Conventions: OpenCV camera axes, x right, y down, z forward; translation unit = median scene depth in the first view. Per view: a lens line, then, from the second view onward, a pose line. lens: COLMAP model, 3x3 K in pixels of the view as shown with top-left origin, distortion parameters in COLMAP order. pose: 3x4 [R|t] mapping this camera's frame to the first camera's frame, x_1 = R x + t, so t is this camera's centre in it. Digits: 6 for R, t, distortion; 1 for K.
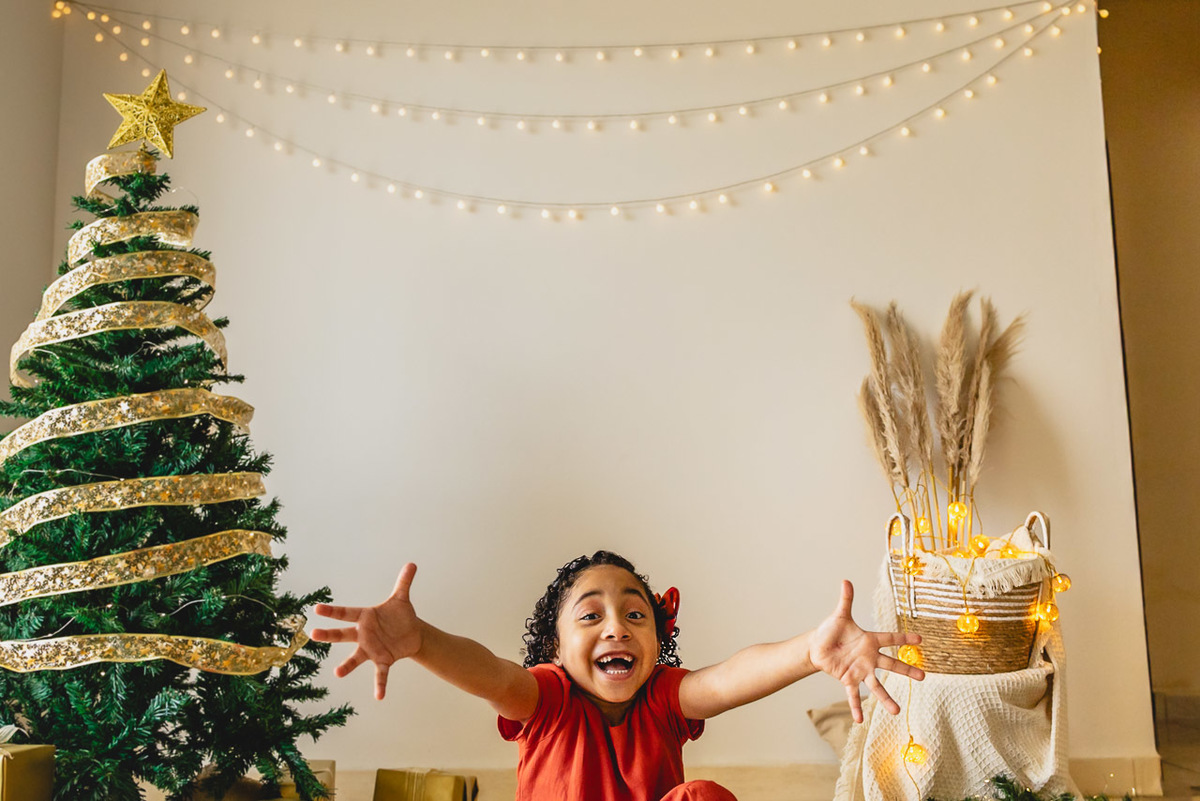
lens RADIAL K [[1245.1, 0, 575.8], [0, 1245.1, 392.6], [0, 0, 1]] dist [0.019942, 0.000000]
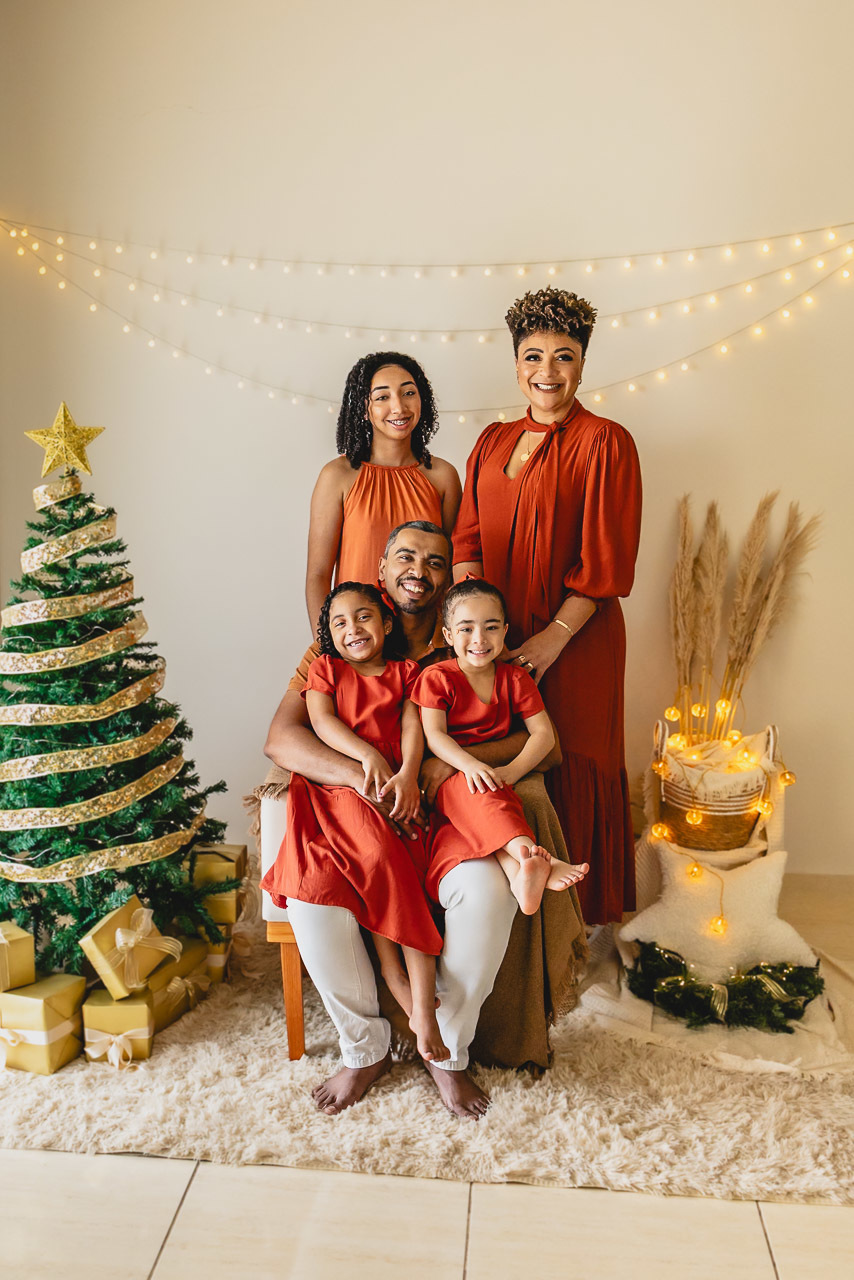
lens RADIAL K [[1386.8, 0, 384.8], [0, 1386.8, 599.0], [0, 0, 1]] dist [0.017110, 0.000000]
pose [[0.995796, 0.035806, -0.084313, 0.096777], [-0.010831, 0.960007, 0.279768, -0.450438], [0.090958, -0.277678, 0.956358, -0.378185]]
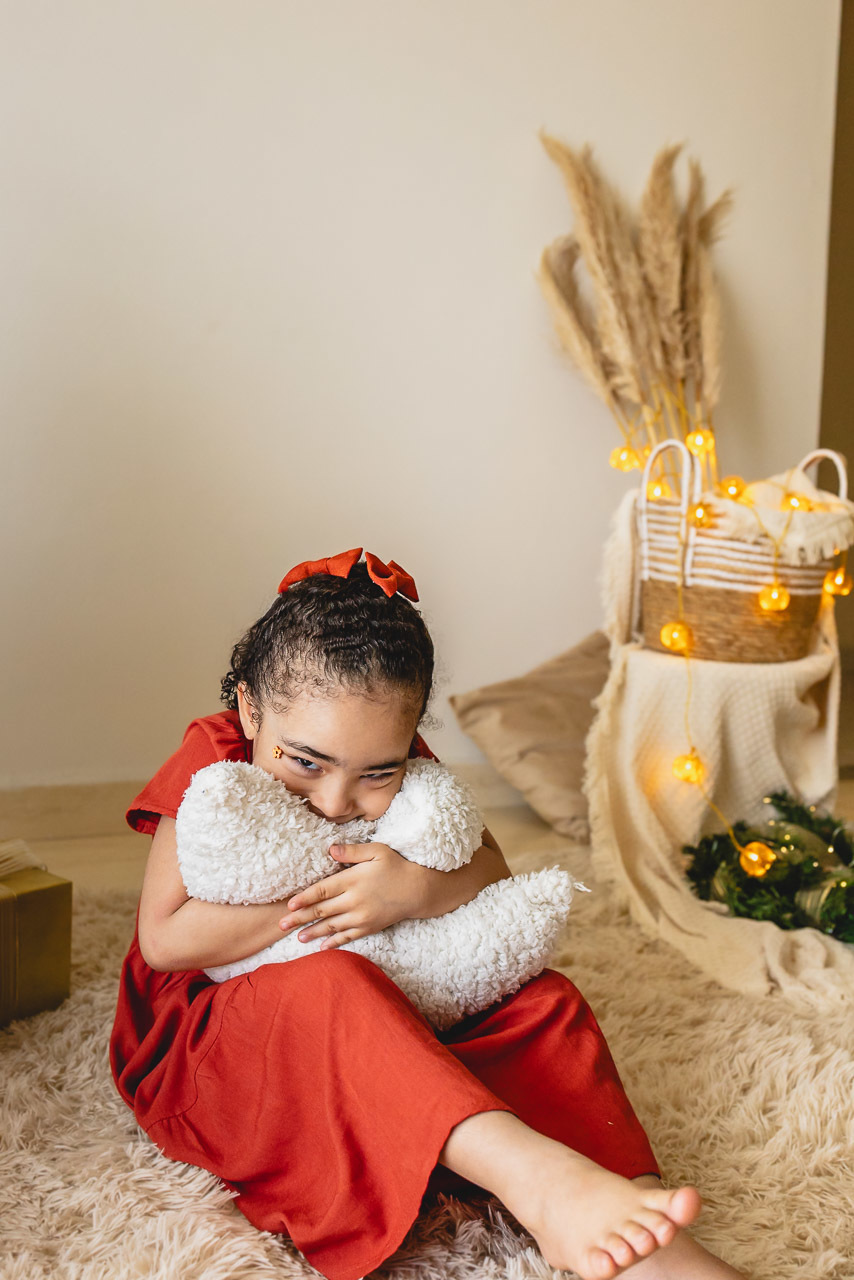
lens RADIAL K [[1328.1, 0, 395.1], [0, 1328.1, 611.1], [0, 0, 1]] dist [0.019942, 0.000000]
pose [[0.907862, 0.011910, 0.419100, -0.213965], [-0.107848, 0.972595, 0.205981, 0.055843], [-0.405161, -0.232202, 0.884266, 0.398791]]
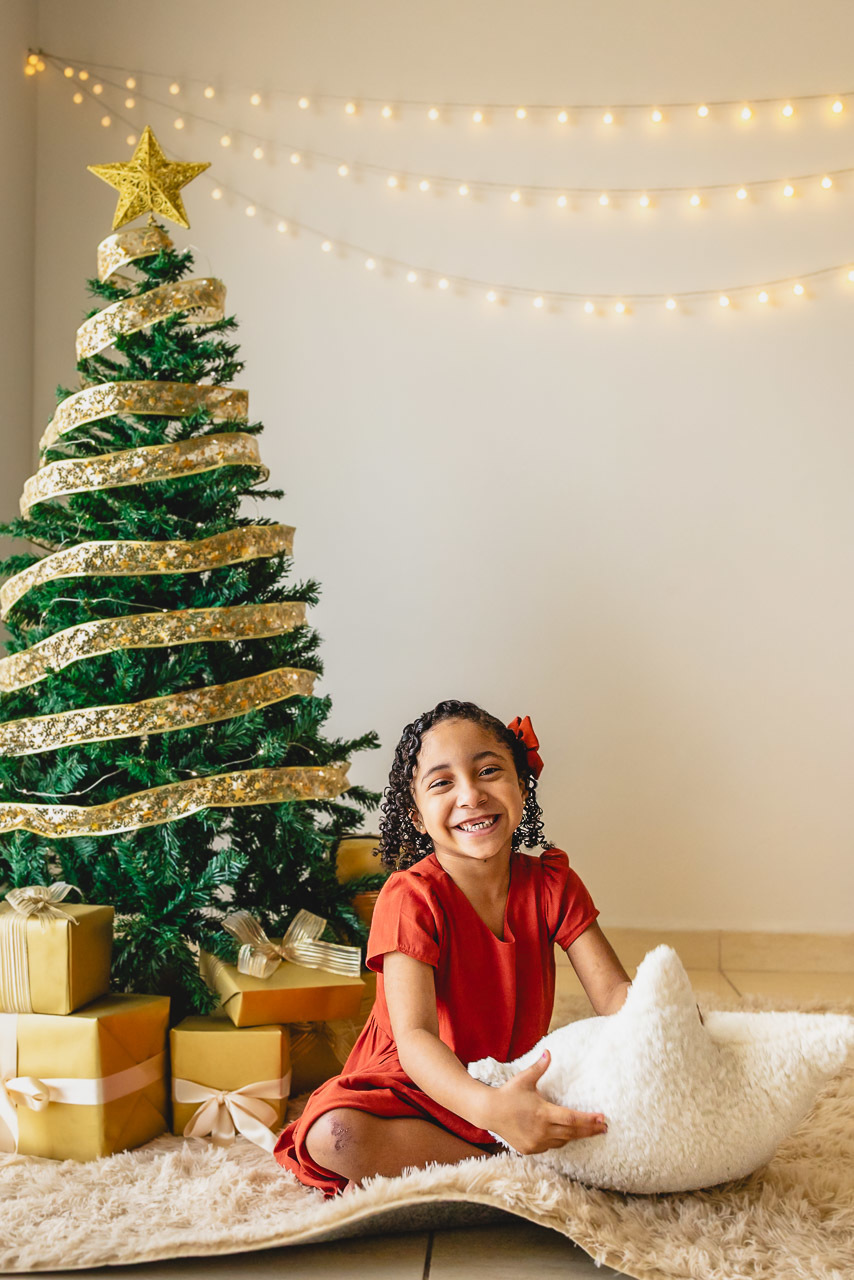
lens RADIAL K [[1328.1, 0, 420.3], [0, 1328.1, 652.5], [0, 0, 1]] dist [0.019942, 0.000000]
pose [[0.998069, 0.018203, -0.059393, -0.107635], [-0.011911, 0.994441, 0.104622, -0.000686], [0.060968, -0.103713, 0.992737, 0.070759]]
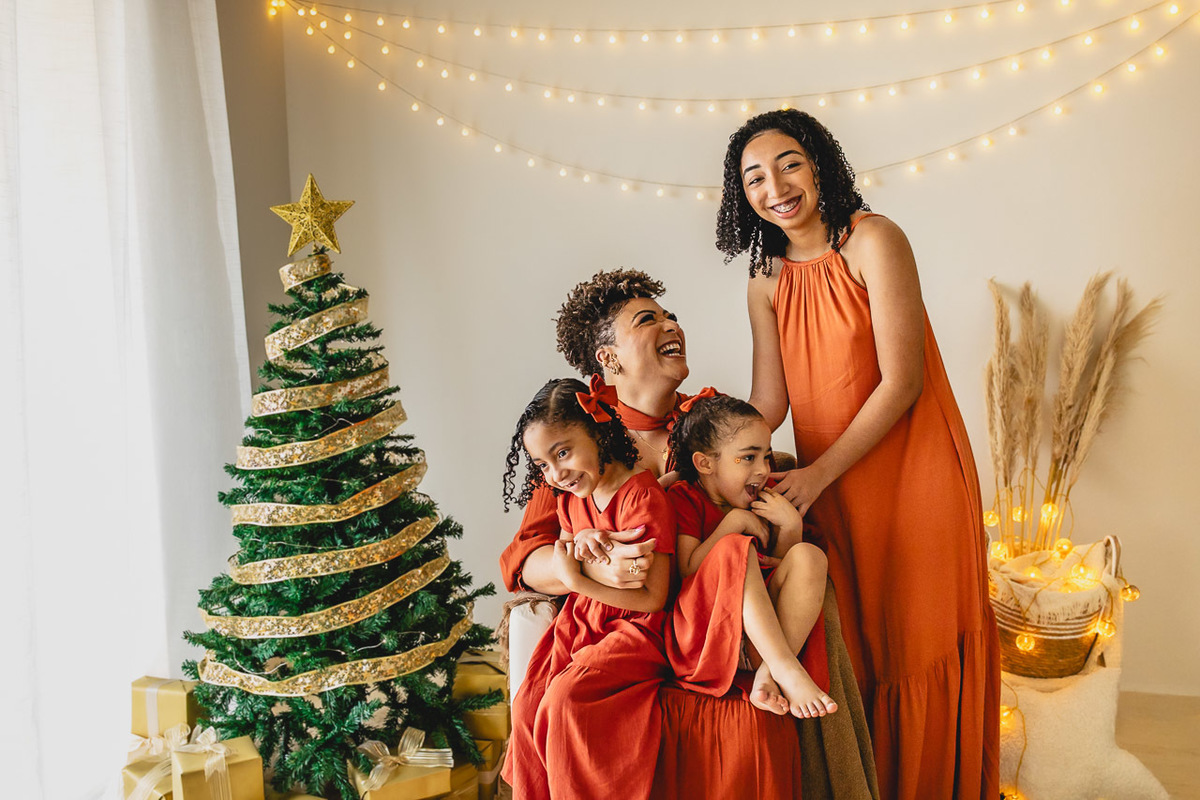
lens RADIAL K [[1157.1, 0, 593.2], [0, 1157.1, 406.7], [0, 0, 1]] dist [0.014700, 0.000000]
pose [[0.975749, 0.043346, -0.214559, 0.143874], [0.023944, 0.953180, 0.301453, -0.359559], [0.217580, -0.299280, 0.929027, -0.027277]]
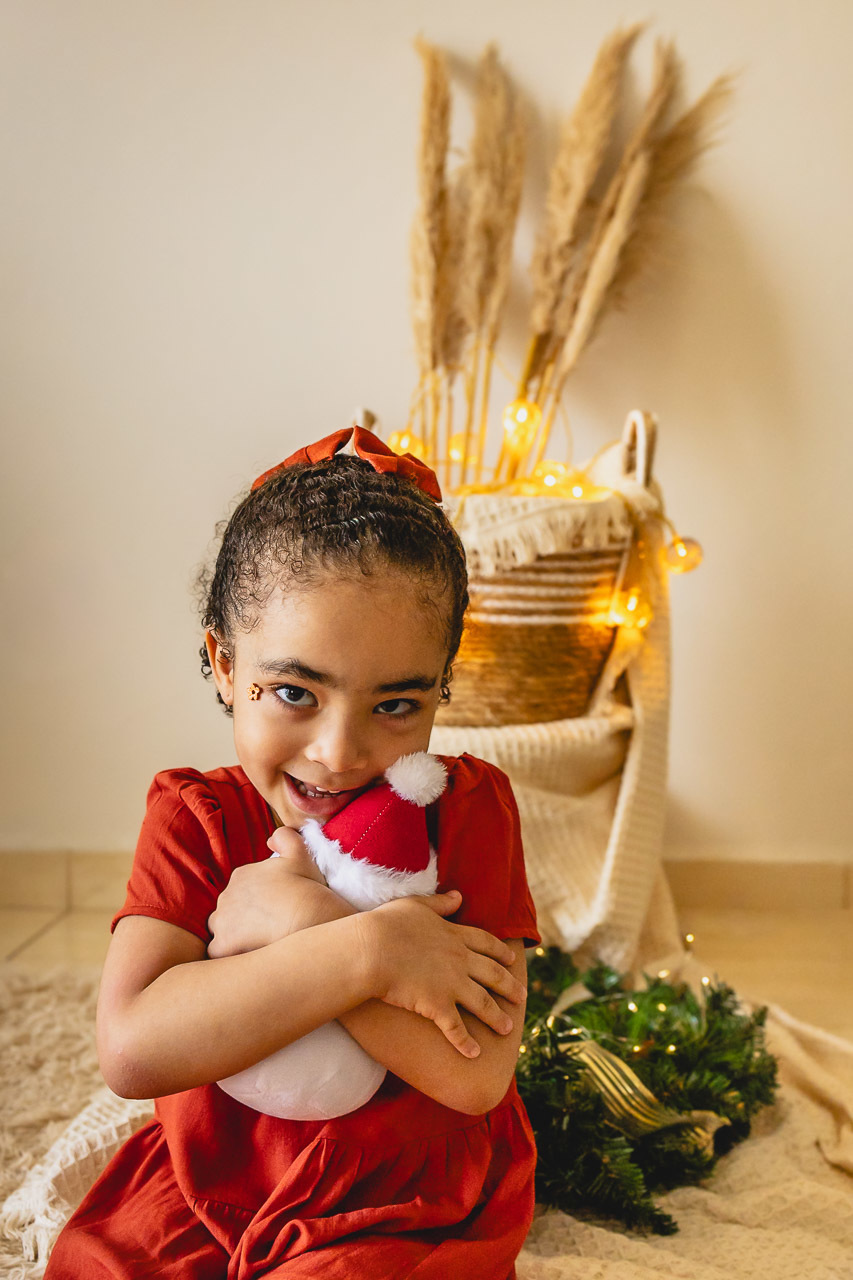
lens RADIAL K [[1385.8, 0, 413.3], [0, 1385.8, 644.9], [0, 0, 1]] dist [0.016273, 0.000000]
pose [[0.999301, 0.030015, -0.022279, 0.313521], [-0.025055, 0.980149, 0.196670, 0.085015], [0.027740, -0.195975, 0.980217, 0.464790]]
